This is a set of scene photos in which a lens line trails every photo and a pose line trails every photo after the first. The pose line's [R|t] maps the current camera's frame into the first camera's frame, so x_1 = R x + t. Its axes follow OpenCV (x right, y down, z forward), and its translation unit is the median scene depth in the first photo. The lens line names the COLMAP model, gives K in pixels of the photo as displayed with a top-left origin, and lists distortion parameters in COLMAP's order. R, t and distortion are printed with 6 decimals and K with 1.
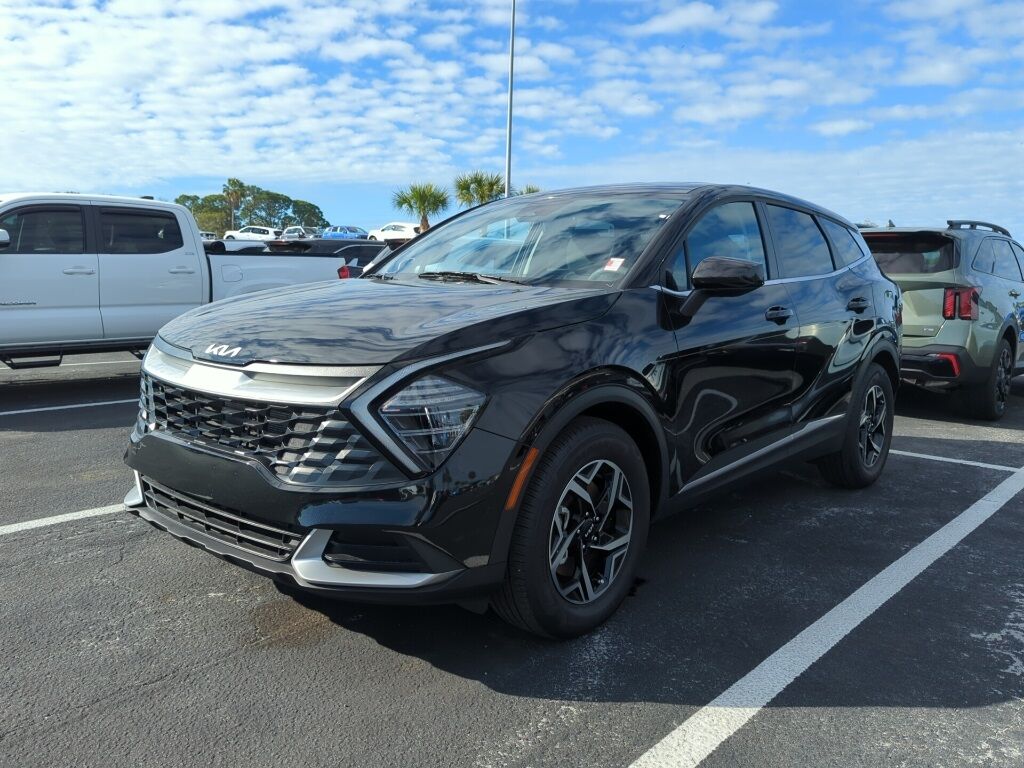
lens RADIAL K [[851.6, 0, 512.0], [0, 851.6, 384.0], [0, 0, 1]] dist [0.048341, -0.000739]
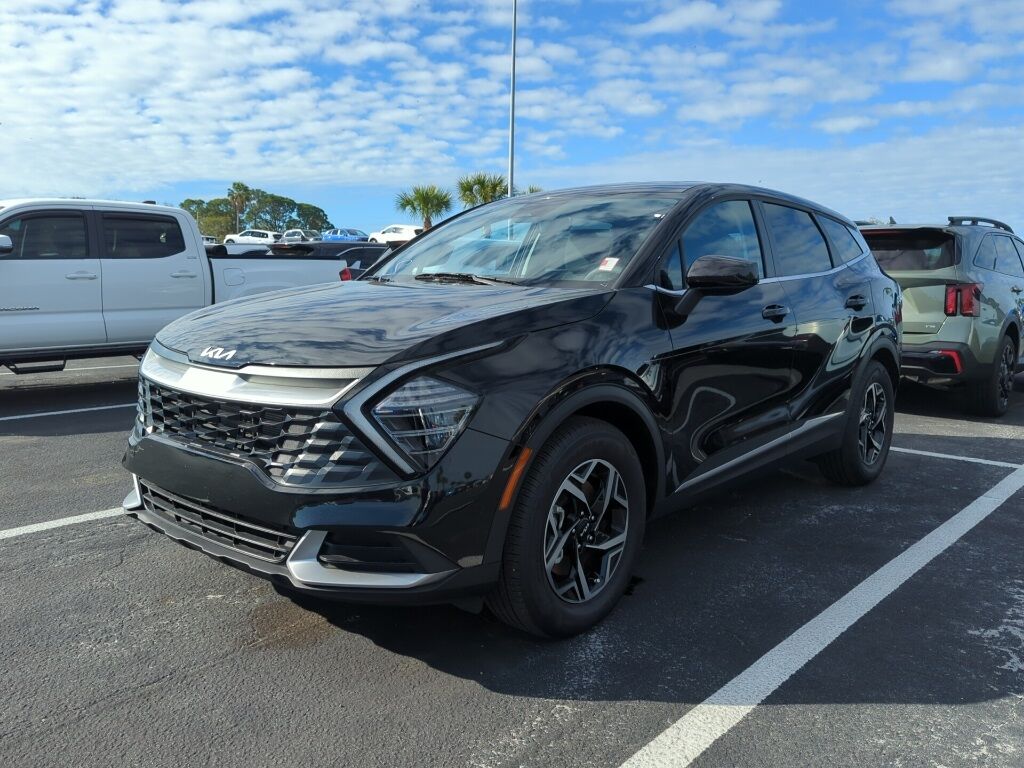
lens RADIAL K [[851.6, 0, 512.0], [0, 851.6, 384.0], [0, 0, 1]] dist [0.048341, -0.000739]
pose [[0.999939, -0.008708, -0.006861, 0.010722], [0.008701, 0.999962, -0.000941, 0.000467], [0.006869, 0.000881, 0.999976, -0.002299]]
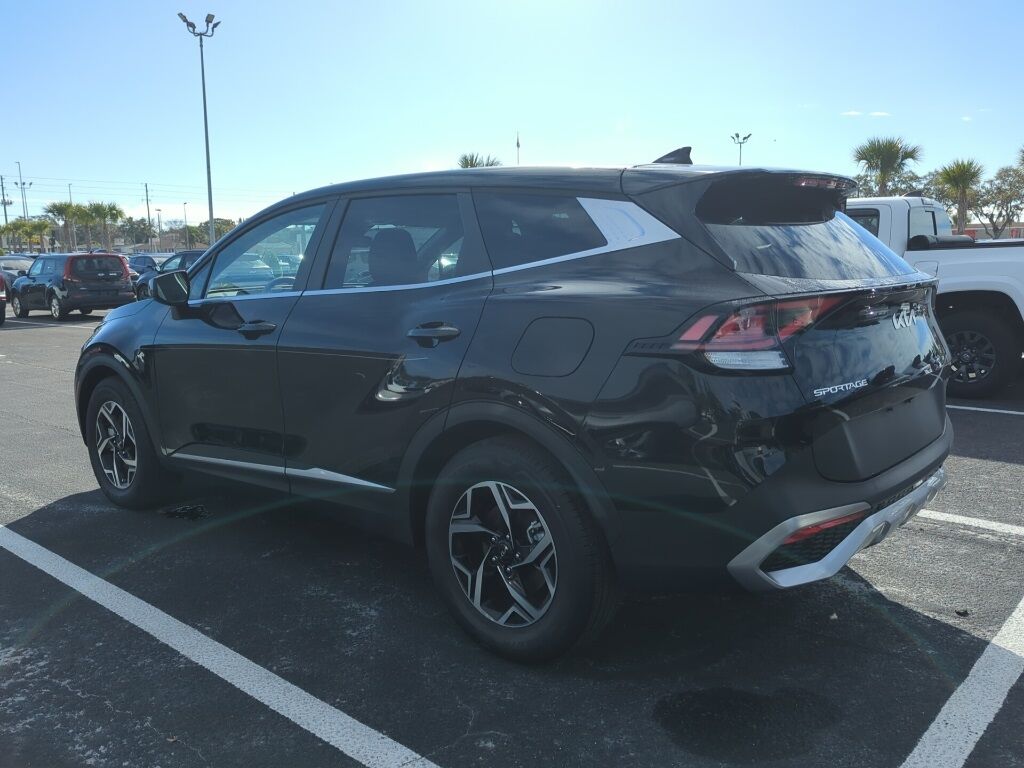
lens RADIAL K [[851.6, 0, 512.0], [0, 851.6, 384.0], [0, 0, 1]] dist [0.048341, -0.000739]
pose [[-0.039306, 0.126516, -0.991186, 1.328378], [-0.101694, 0.986295, 0.129925, -0.185624], [0.994039, 0.105905, -0.025902, 1.402852]]
